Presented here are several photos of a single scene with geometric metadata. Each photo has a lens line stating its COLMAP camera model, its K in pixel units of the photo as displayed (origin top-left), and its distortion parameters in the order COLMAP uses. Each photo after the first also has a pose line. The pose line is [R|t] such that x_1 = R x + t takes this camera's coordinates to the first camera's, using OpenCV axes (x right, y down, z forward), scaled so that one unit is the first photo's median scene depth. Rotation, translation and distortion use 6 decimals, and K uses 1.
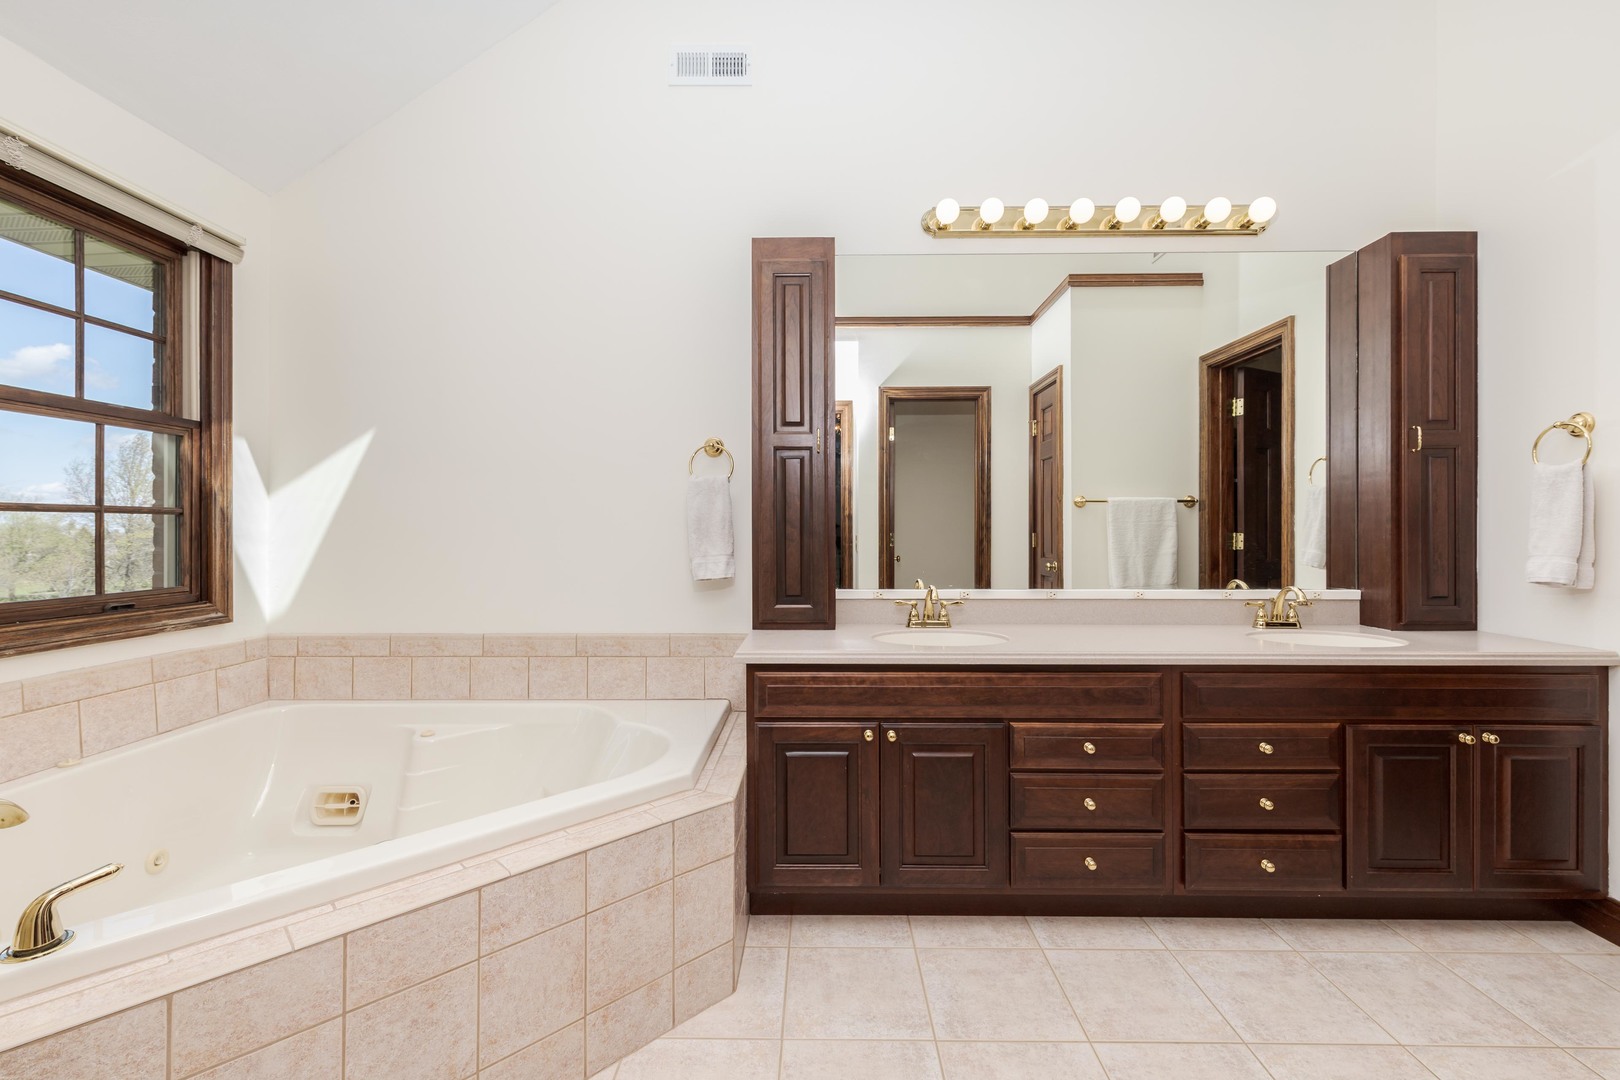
lens RADIAL K [[703.3, 0, 821.2], [0, 703.3, 526.8], [0, 0, 1]] dist [0.000895, -0.000141]
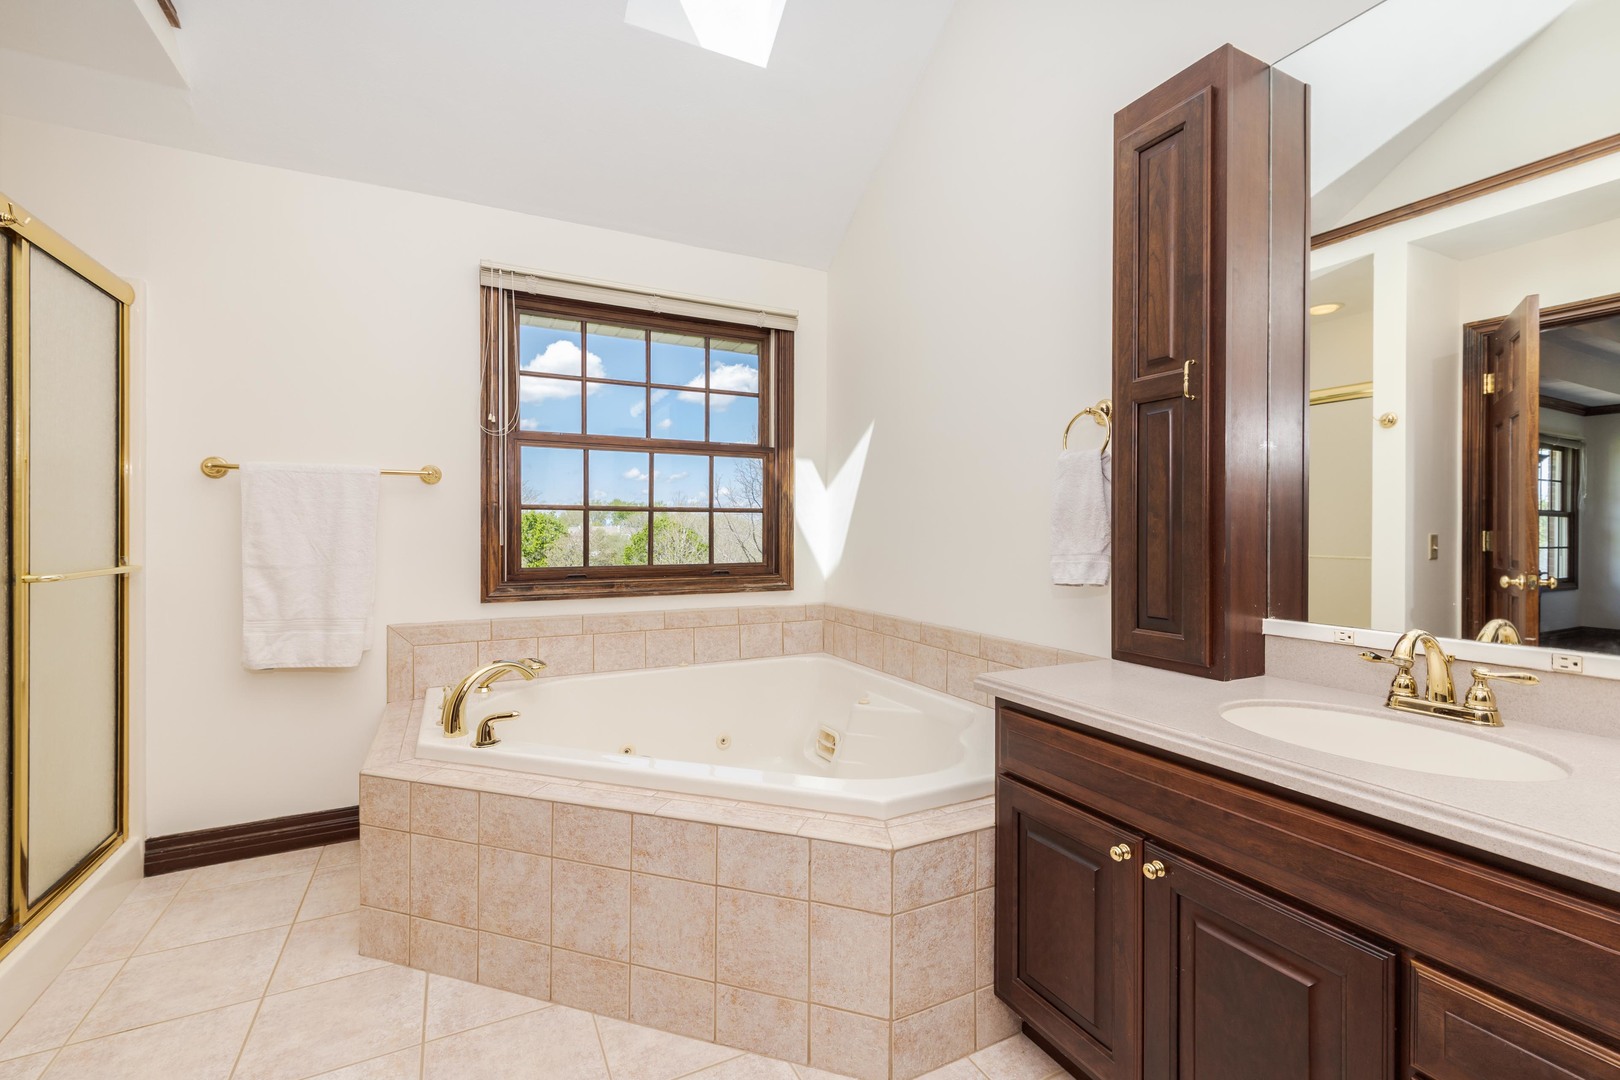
lens RADIAL K [[697.0, 0, 815.5], [0, 697.0, 531.8], [0, 0, 1]] dist [-0.000139, -0.000245]
pose [[0.460260, 0.005164, -0.887769, 0.420256], [-0.001286, 0.999986, 0.005150, 0.013617], [0.887783, -0.001229, 0.460261, 0.425523]]
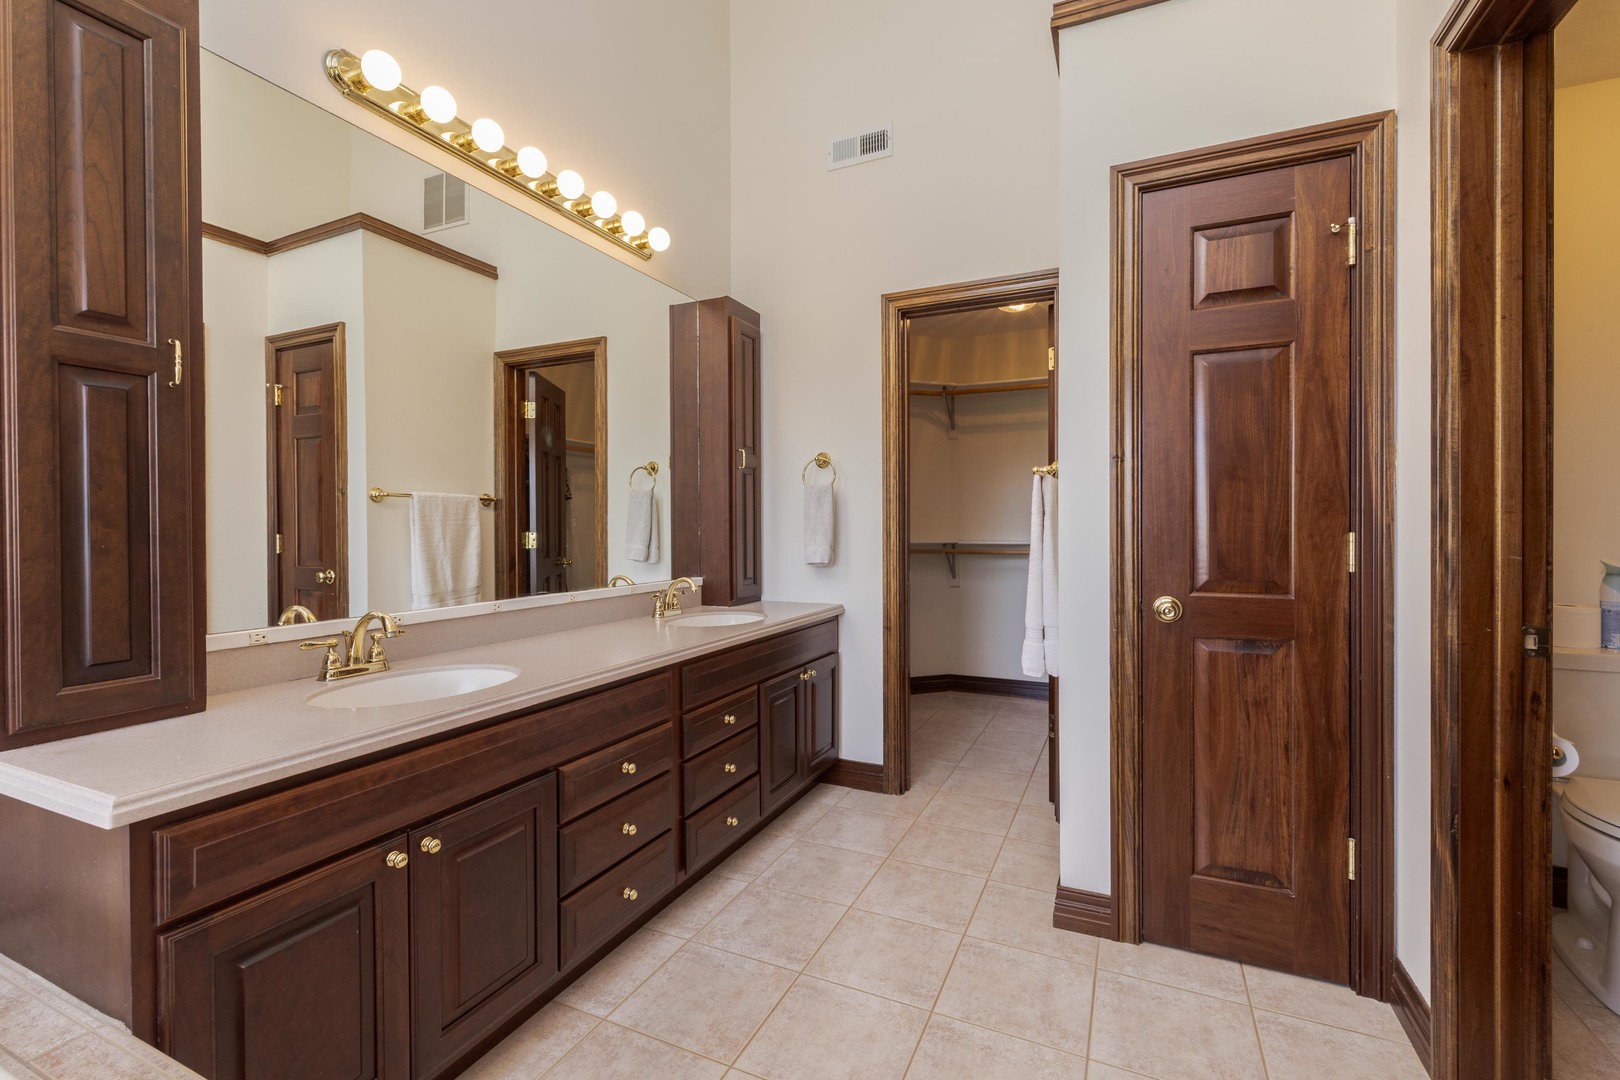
lens RADIAL K [[697.0, 0, 815.5], [0, 697.0, 531.8], [0, 0, 1]] dist [-0.000139, -0.000245]
pose [[0.411259, -0.005974, 0.911499, -0.297955], [-0.001091, 0.999975, 0.007046, 0.001064], [-0.911518, -0.003892, 0.411242, 0.357255]]
